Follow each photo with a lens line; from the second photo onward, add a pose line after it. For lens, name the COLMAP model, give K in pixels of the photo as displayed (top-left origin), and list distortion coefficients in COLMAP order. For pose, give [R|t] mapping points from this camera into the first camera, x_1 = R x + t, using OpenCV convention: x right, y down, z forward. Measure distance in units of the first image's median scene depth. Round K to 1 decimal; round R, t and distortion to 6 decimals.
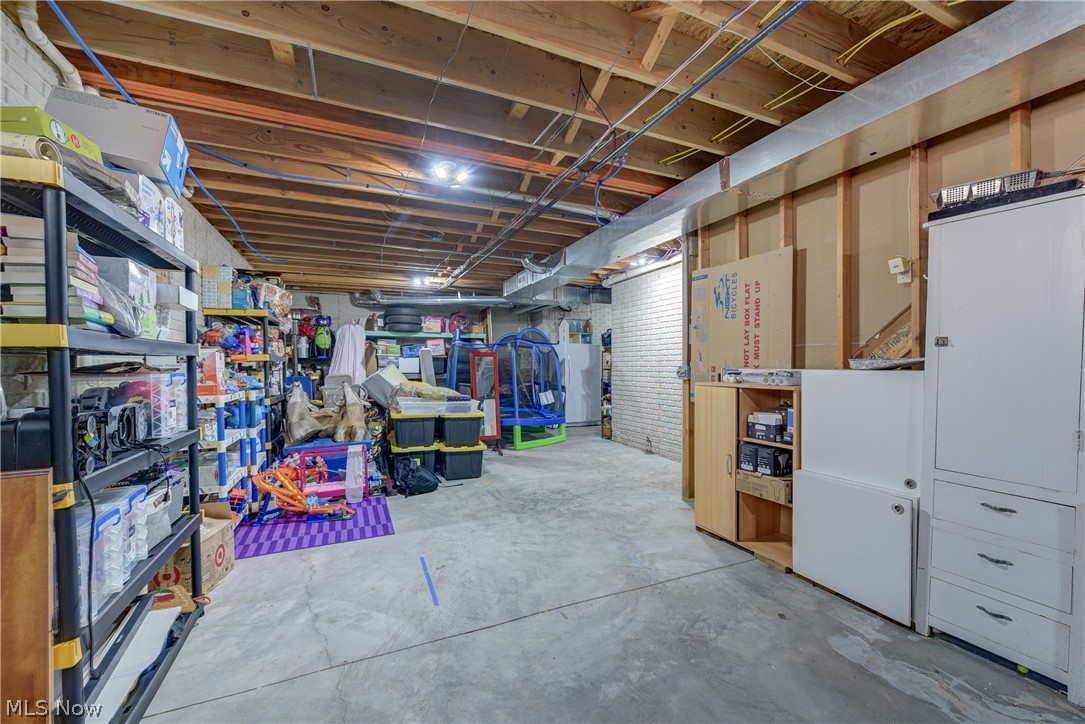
lens RADIAL K [[442.0, 0, 543.0], [0, 442.0, 365.6], [0, 0, 1]] dist [-0.000543, -0.000404]
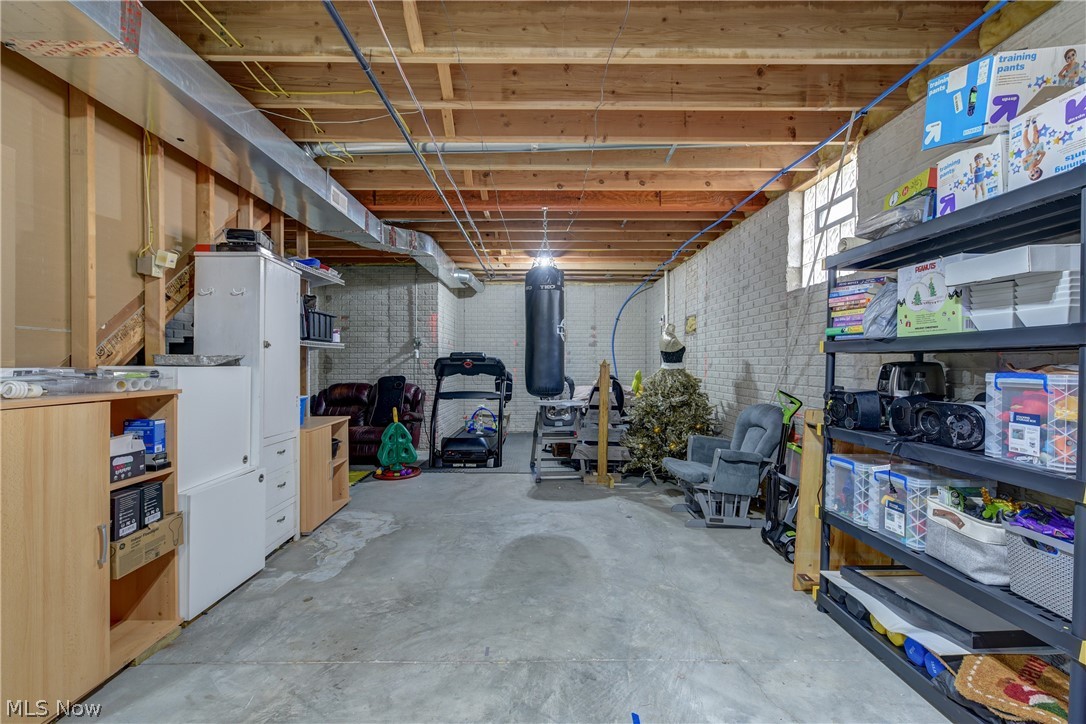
lens RADIAL K [[476.9, 0, 543.0], [0, 476.9, 362.0], [0, 0, 1]] dist [0.000778, 0.000170]
pose [[-0.917808, 0.005687, 0.396983, -0.400286], [0.006779, 0.999976, 0.001348, 0.003583], [-0.396966, 0.003928, -0.917825, 1.704685]]
